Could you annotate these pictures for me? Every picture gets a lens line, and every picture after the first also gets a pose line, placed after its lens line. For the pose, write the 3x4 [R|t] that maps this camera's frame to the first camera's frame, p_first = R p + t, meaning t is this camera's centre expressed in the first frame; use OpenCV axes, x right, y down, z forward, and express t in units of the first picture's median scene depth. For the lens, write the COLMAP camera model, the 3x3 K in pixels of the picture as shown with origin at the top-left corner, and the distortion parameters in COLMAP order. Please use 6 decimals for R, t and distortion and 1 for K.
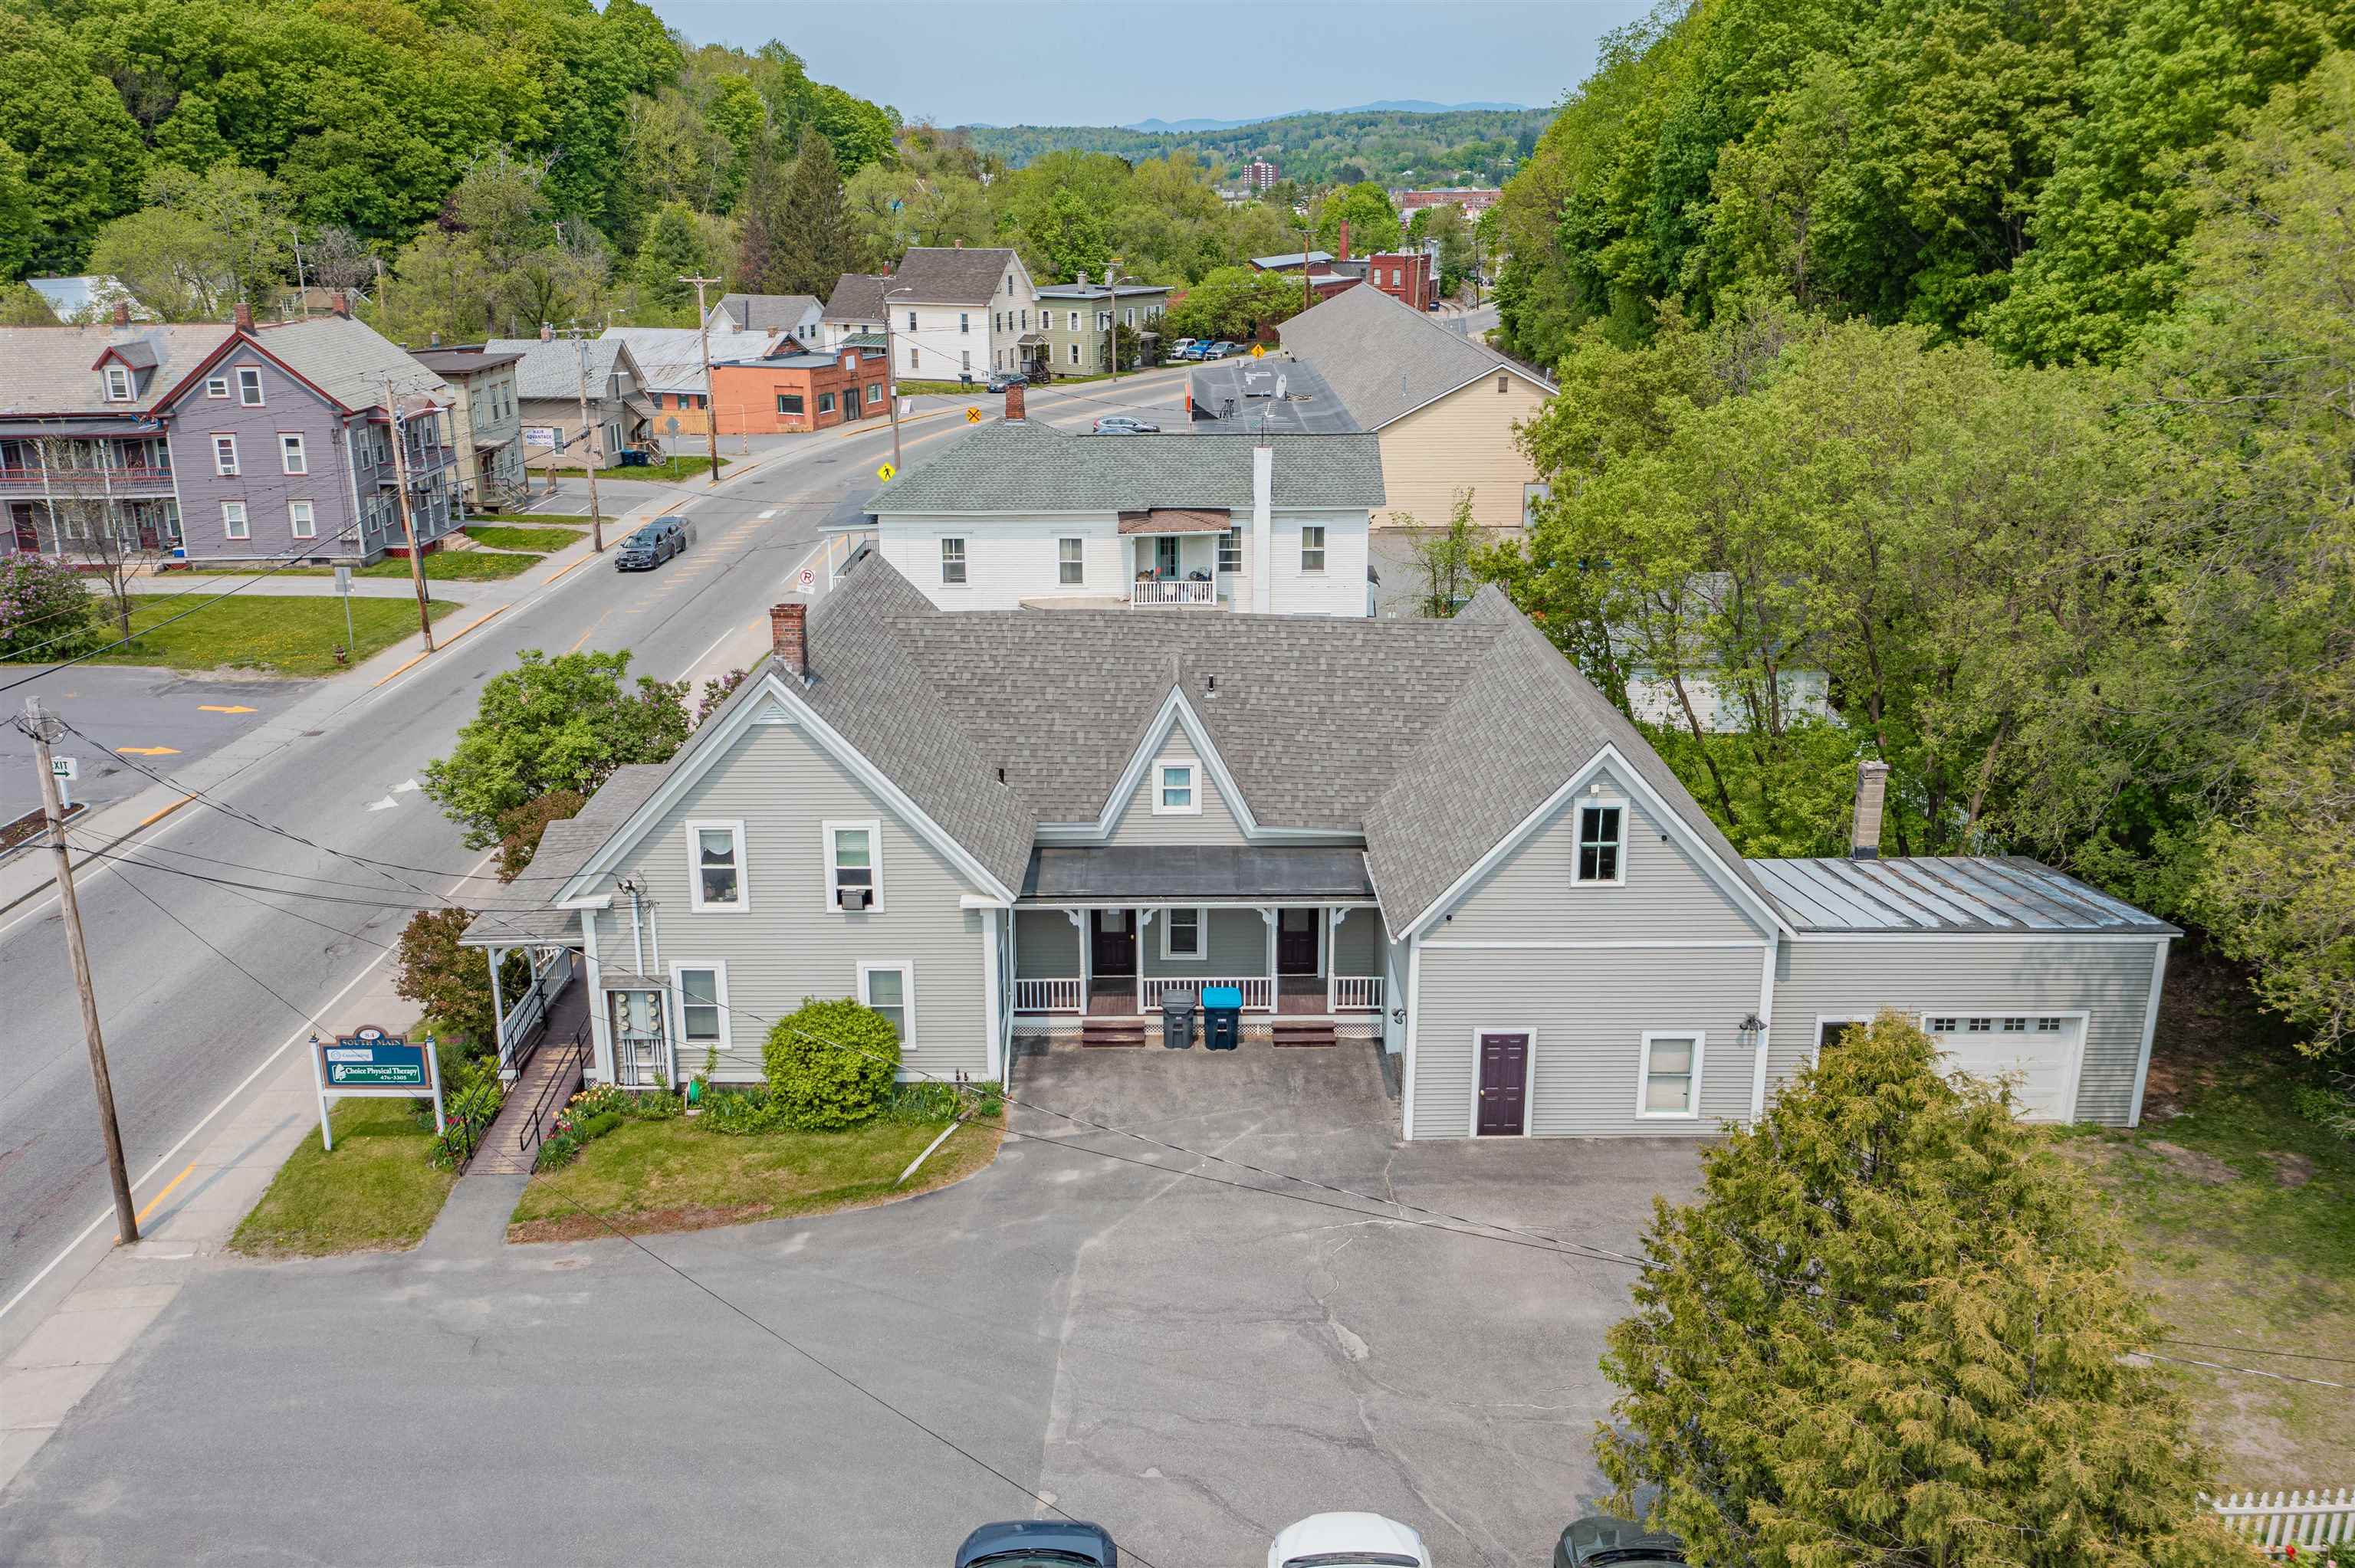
lens RADIAL K [[1945.8, 0, 1177.5], [0, 1945.8, 784.0], [0, 0, 1]] dist [-0.006606, -0.008339]
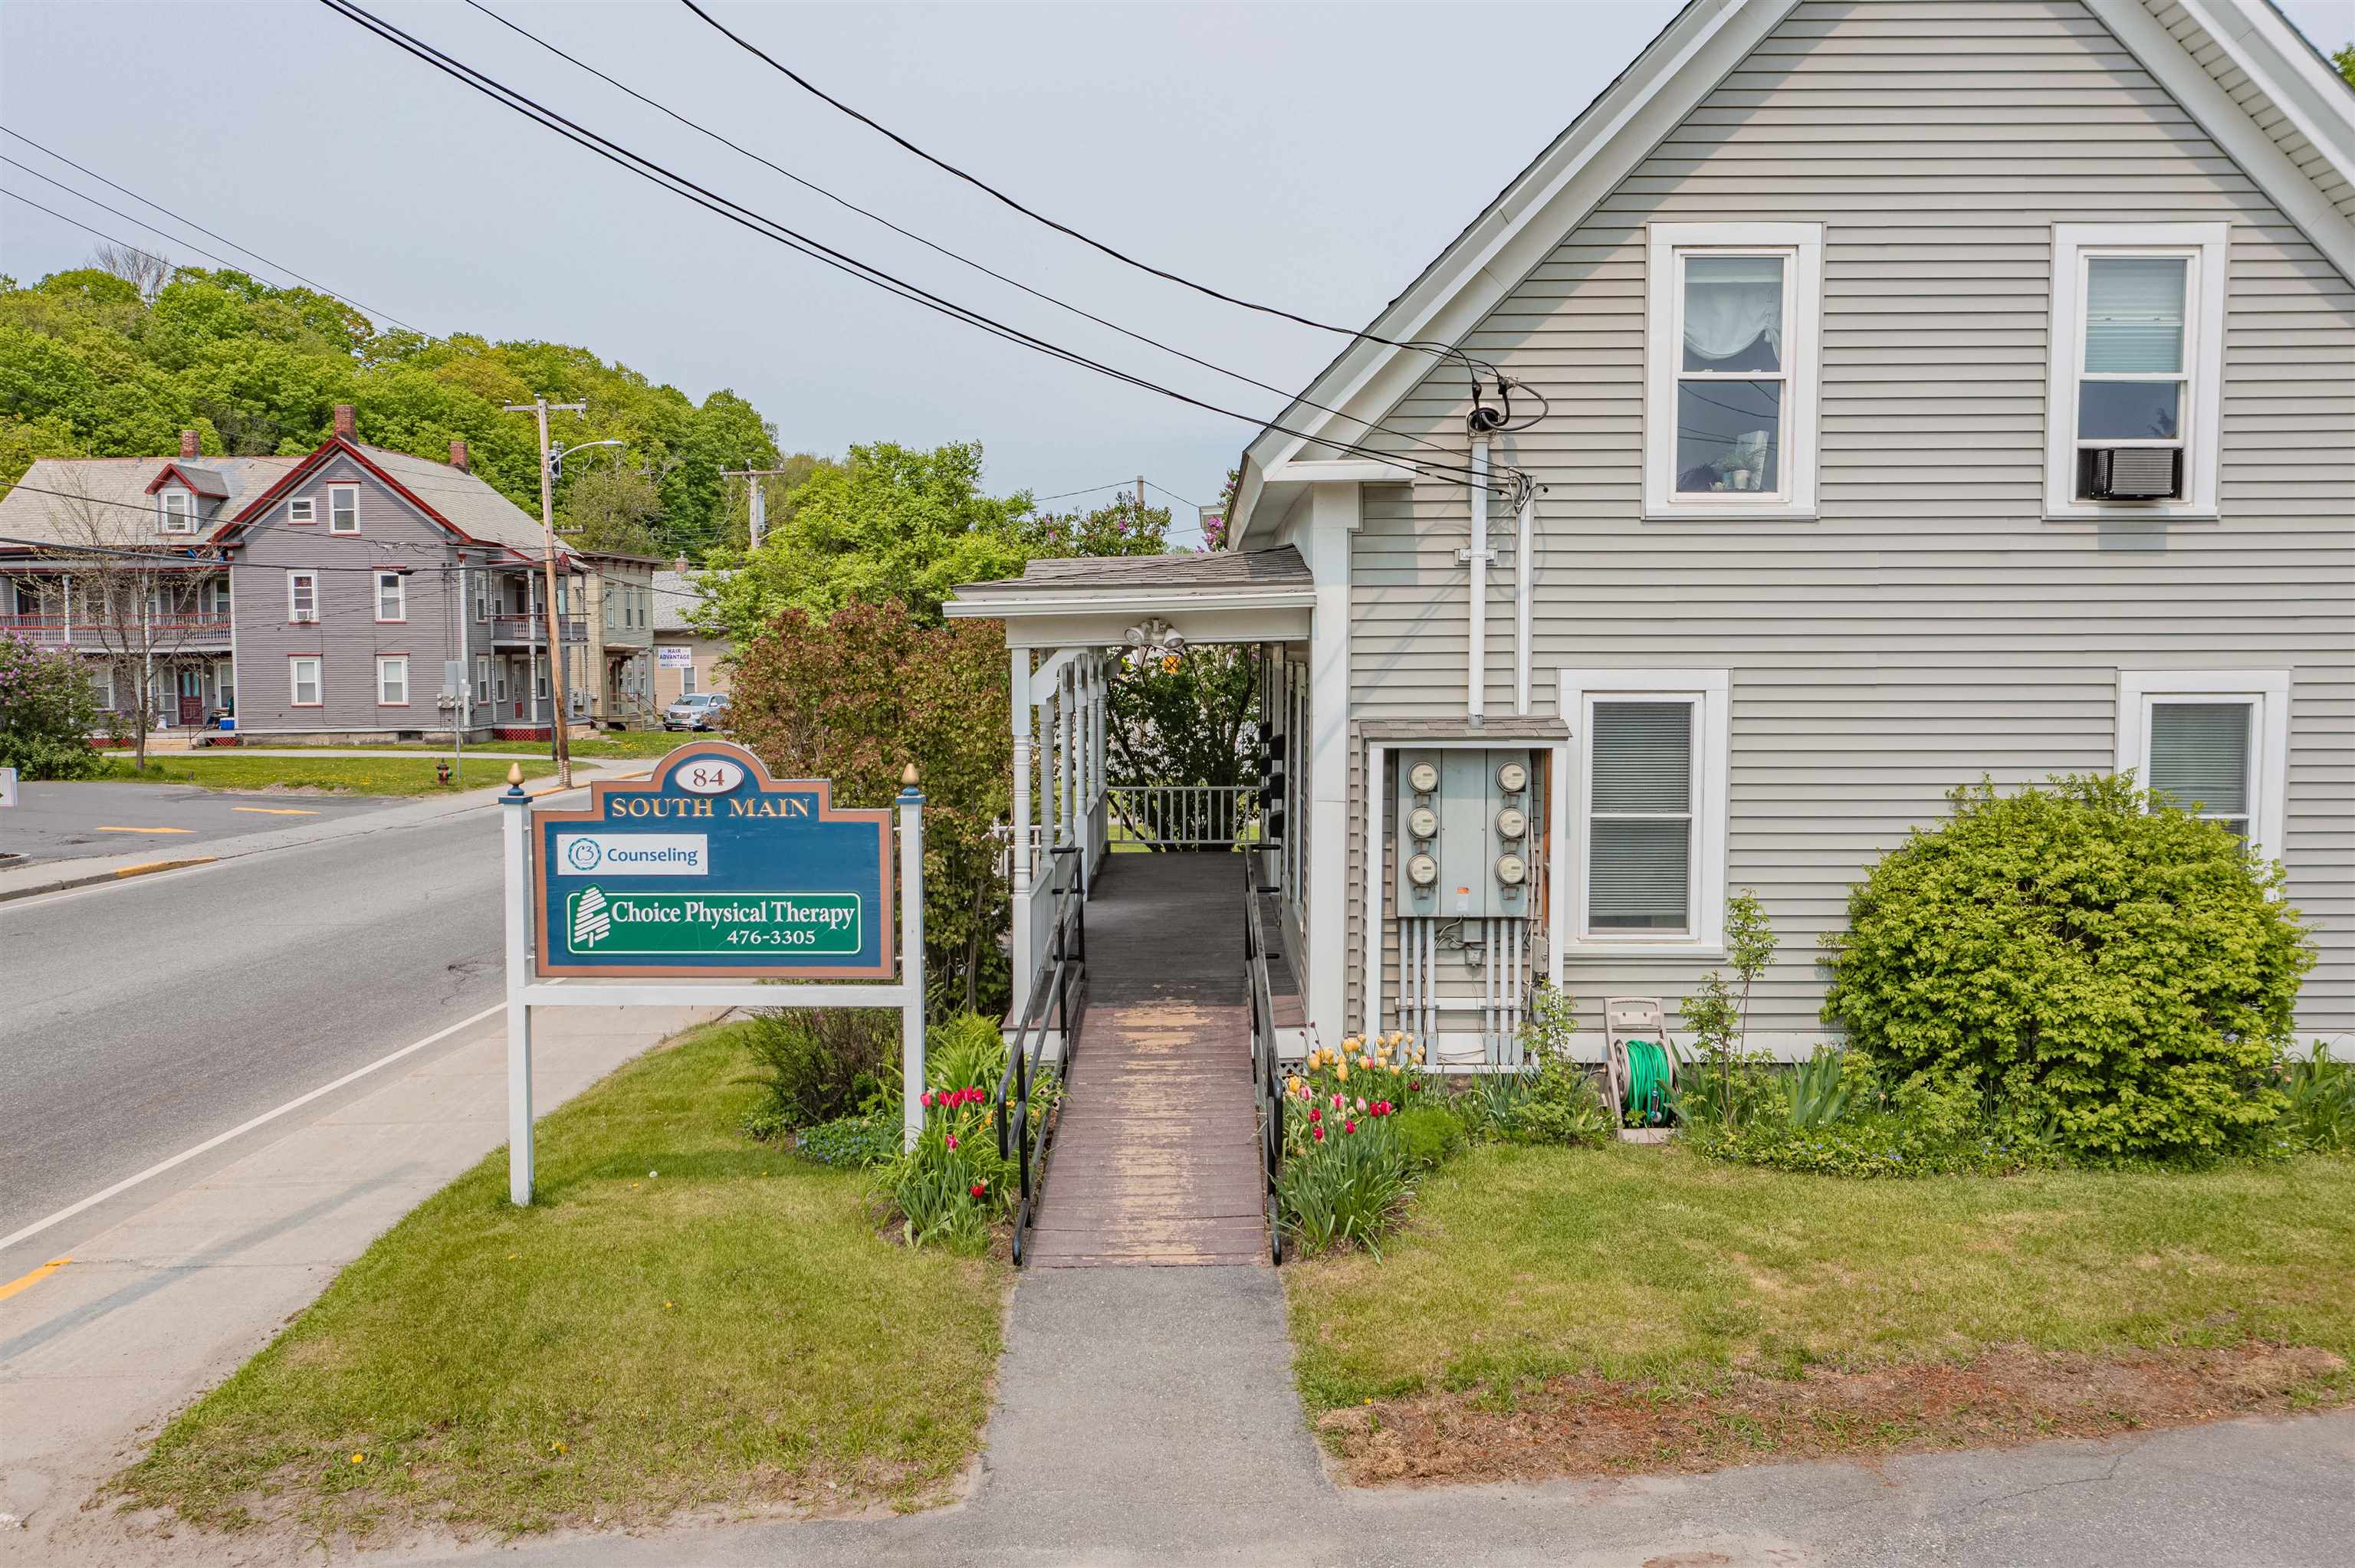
lens RADIAL K [[1892.3, 0, 1168.6], [0, 1892.3, 793.9], [0, 0, 1]] dist [-0.000658, -0.003545]
pose [[0.999931, 0.002756, -0.011415, -0.136494], [-0.005274, 0.973914, -0.226856, 0.078101], [0.010492, 0.226901, 0.973861, 0.287589]]
